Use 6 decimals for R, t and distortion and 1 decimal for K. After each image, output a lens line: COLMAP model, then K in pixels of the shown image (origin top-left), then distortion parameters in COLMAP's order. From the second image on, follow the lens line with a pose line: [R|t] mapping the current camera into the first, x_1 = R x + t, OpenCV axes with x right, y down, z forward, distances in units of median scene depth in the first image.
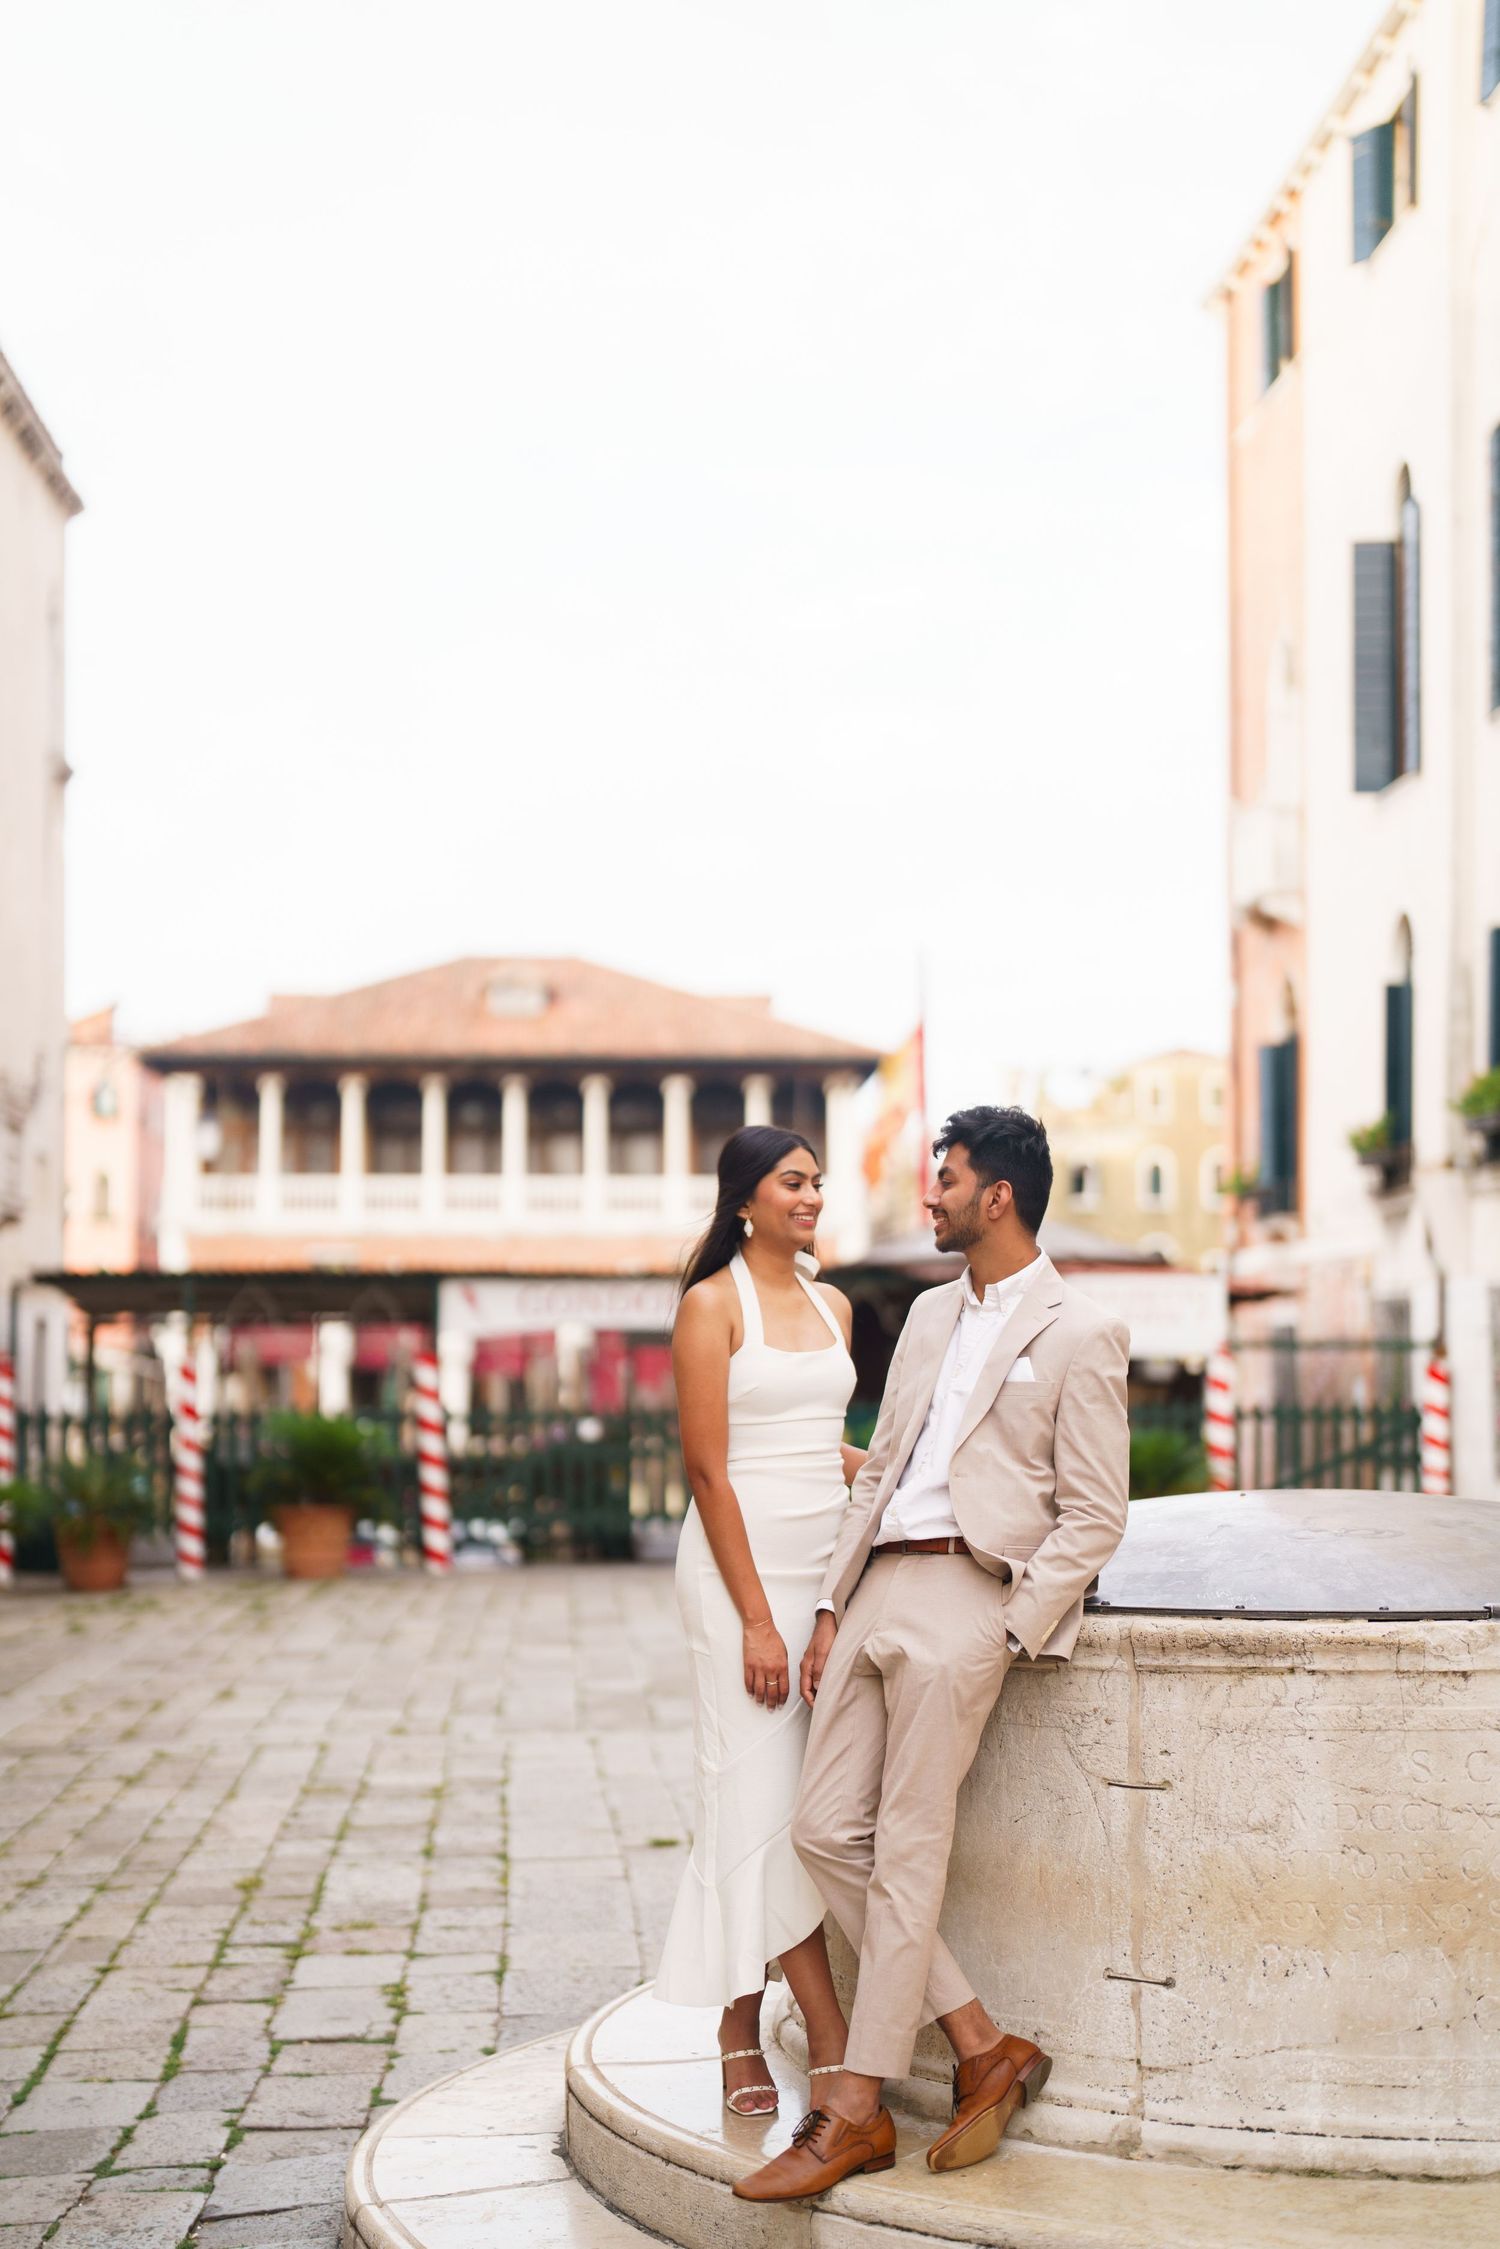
lens RADIAL K [[3074.2, 0, 750.0], [0, 3074.2, 1124.5], [0, 0, 1]] dist [-0.165966, 1.134215]
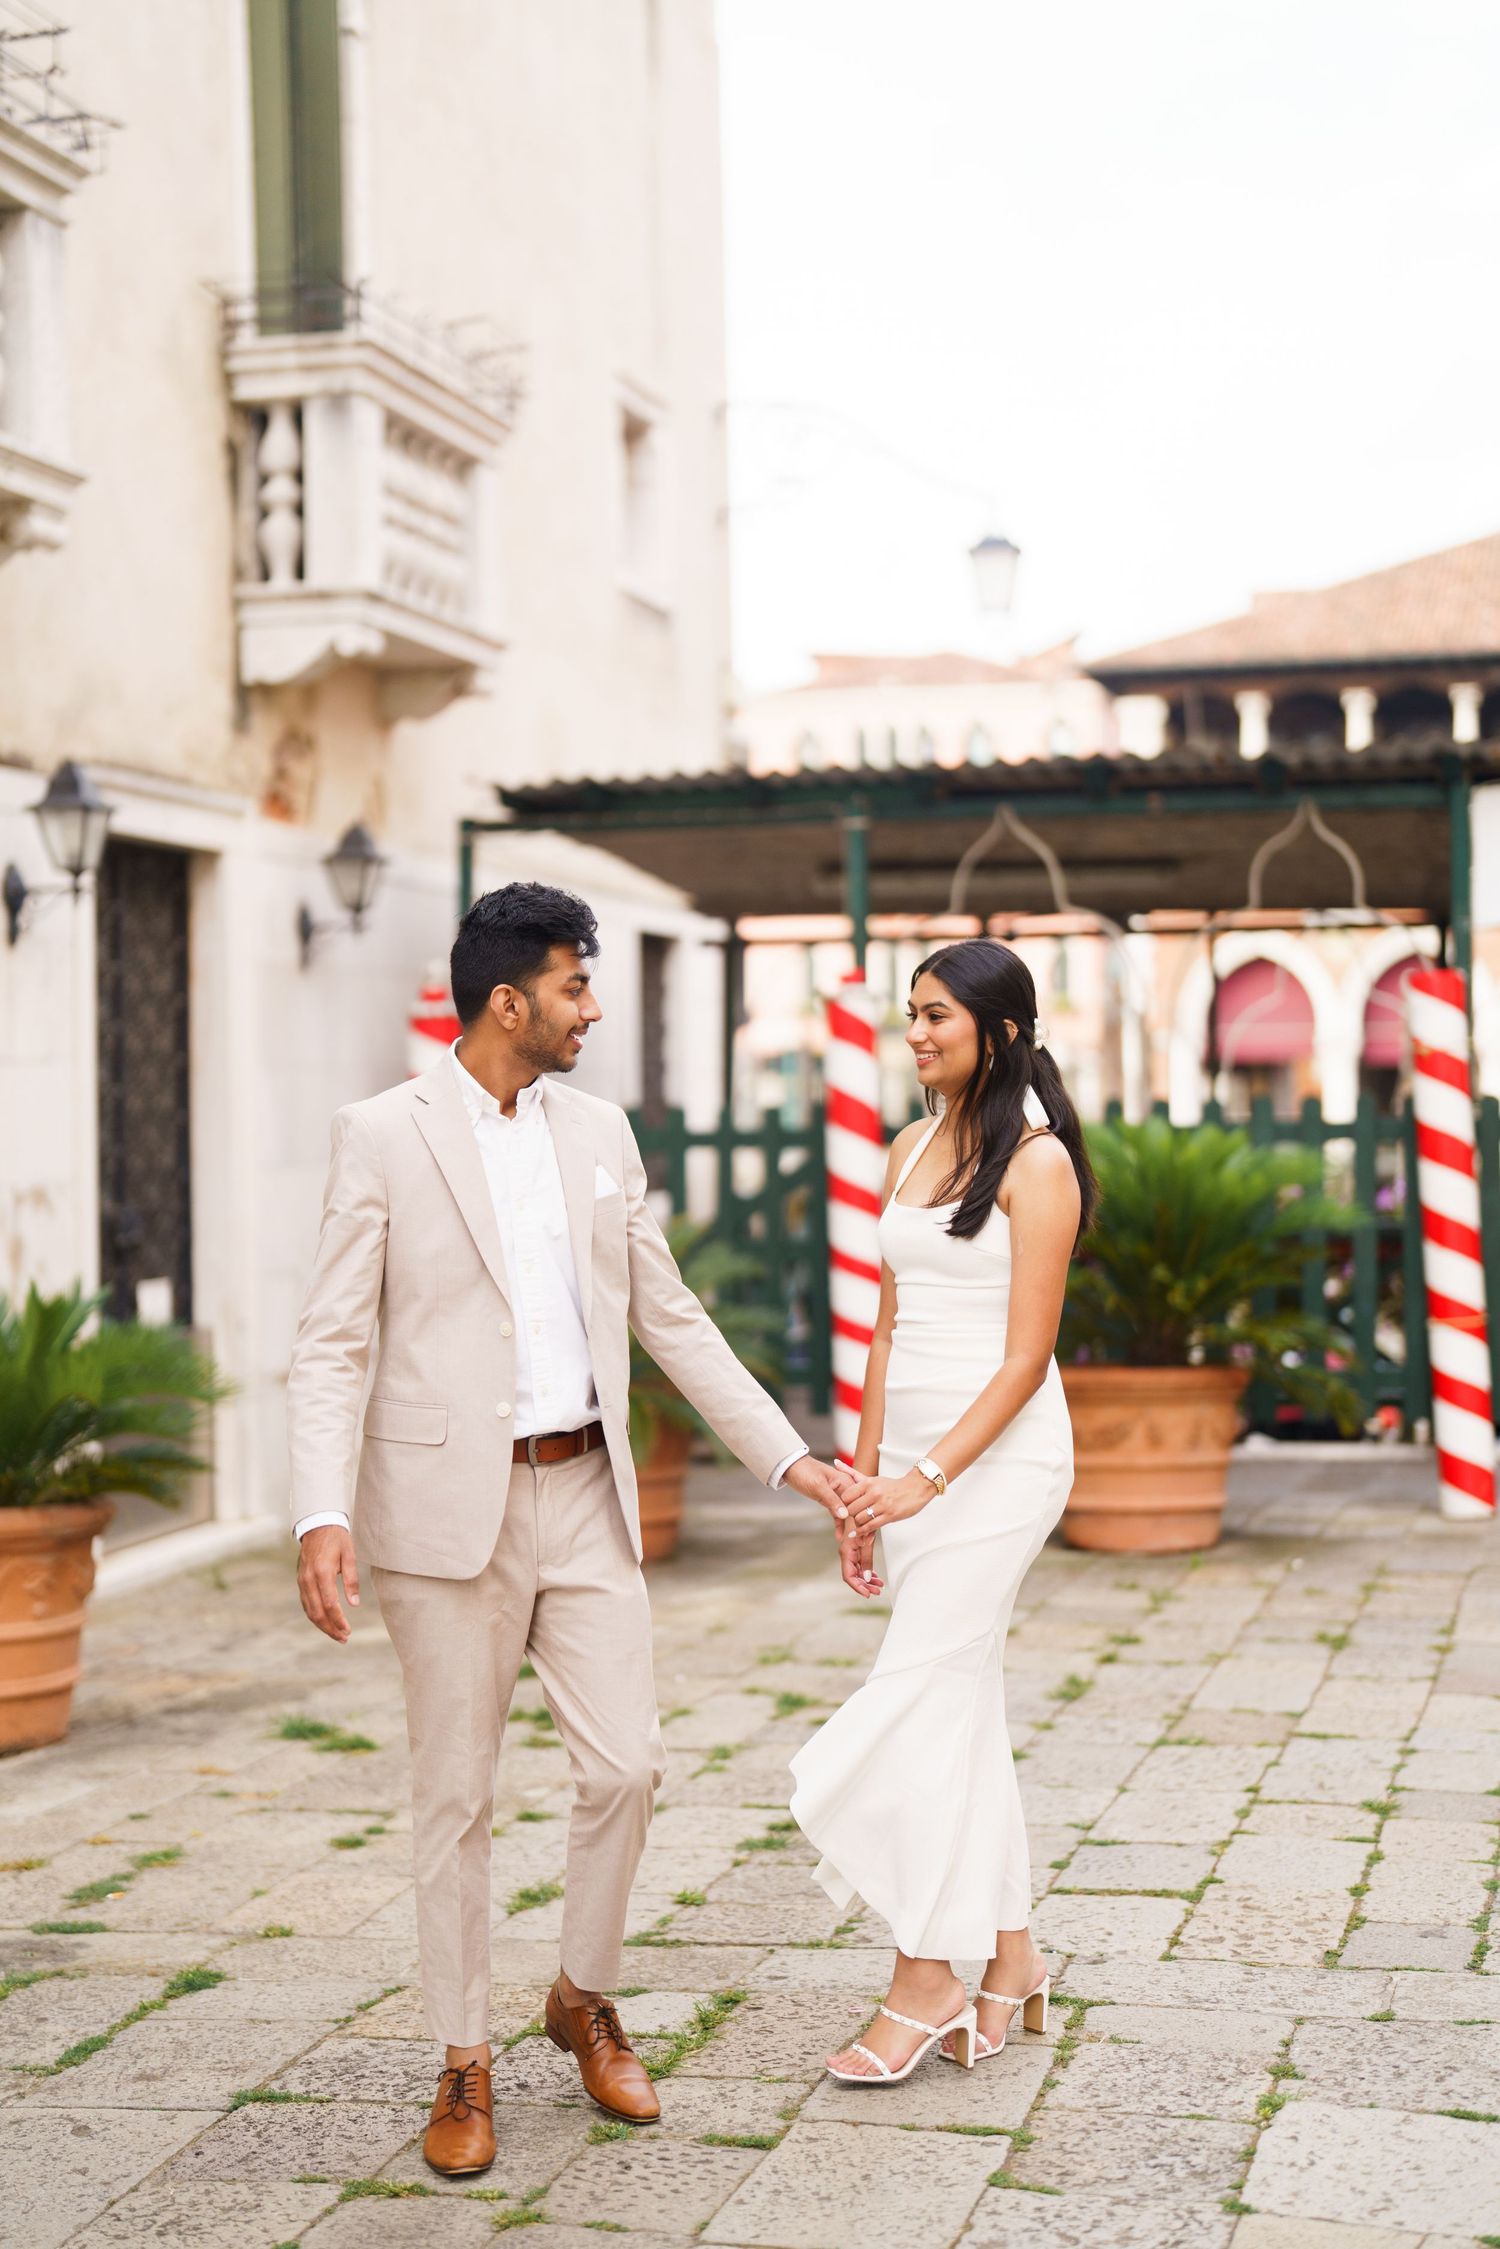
lens RADIAL K [[3229.2, 0, 750.0], [0, 3229.2, 1124.5], [0, 0, 1]] dist [-0.156708, 1.002264]
pose [[0.947960, -0.004230, -0.318362, -0.044354], [0.034205, 0.995478, 0.088622, 0.042882], [0.316547, -0.094899, 0.943818, 0.447978]]
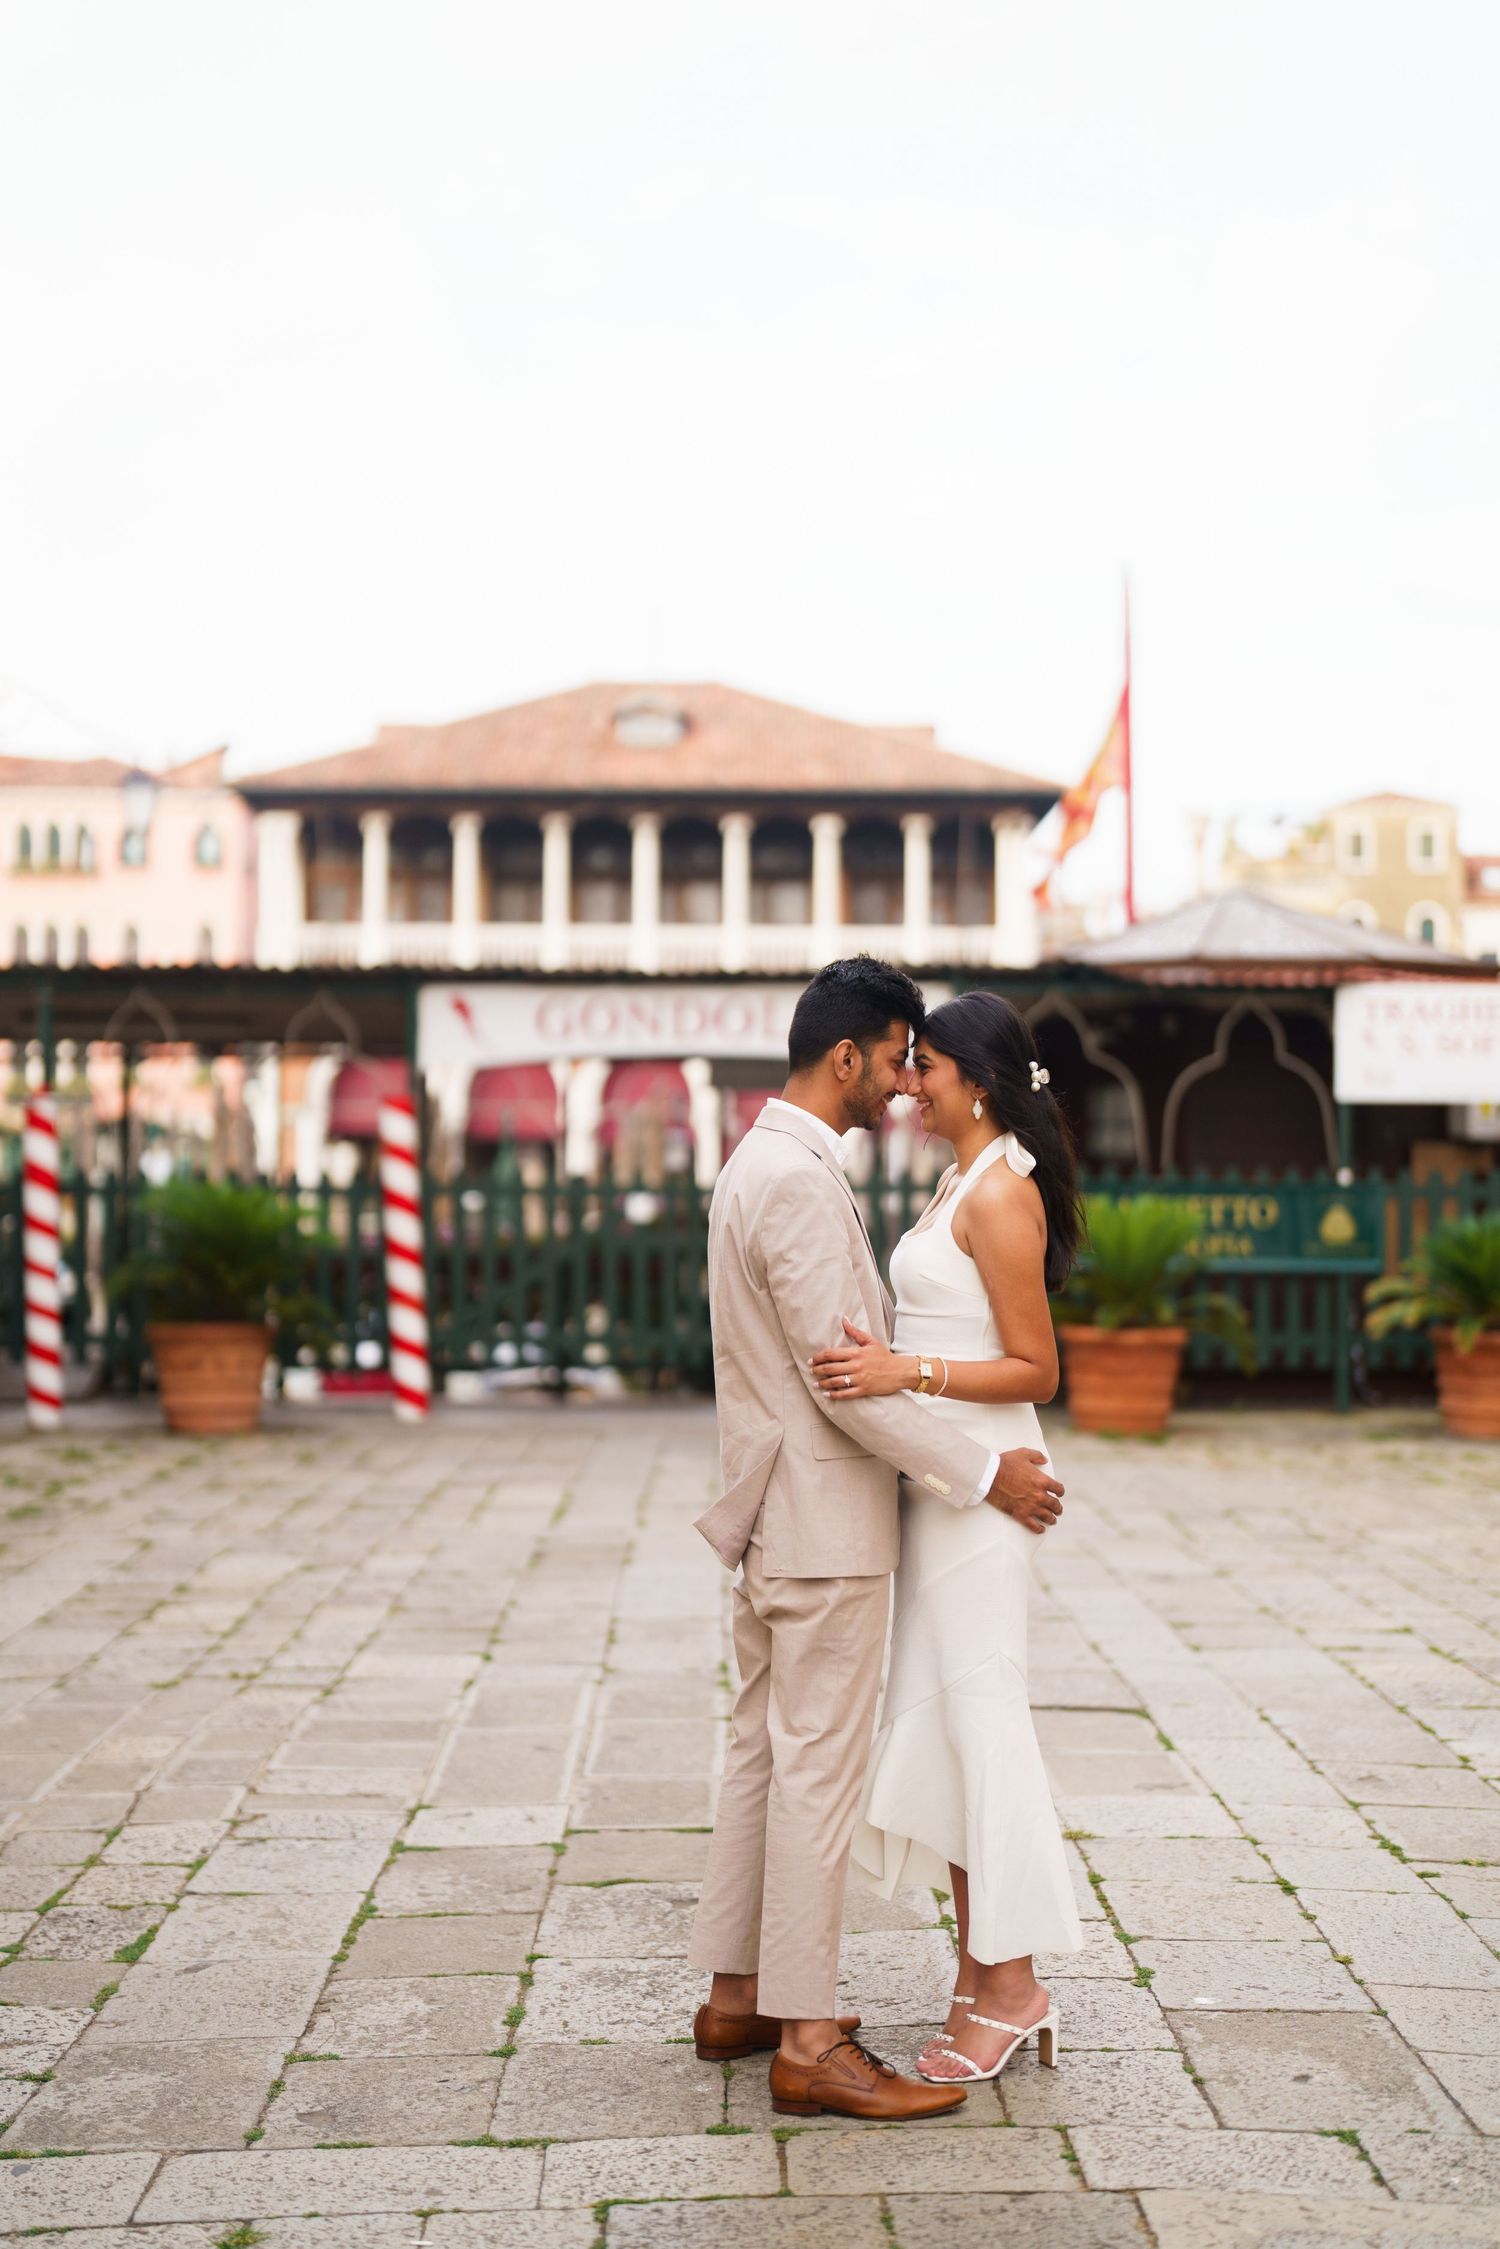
lens RADIAL K [[3074.2, 0, 750.0], [0, 3074.2, 1124.5], [0, 0, 1]] dist [-0.165966, 1.134215]
pose [[0.998551, 0.006109, -0.053471, 0.005696], [-0.002228, 0.997377, 0.072351, 0.025641], [0.053772, -0.072127, 0.995945, 0.262378]]
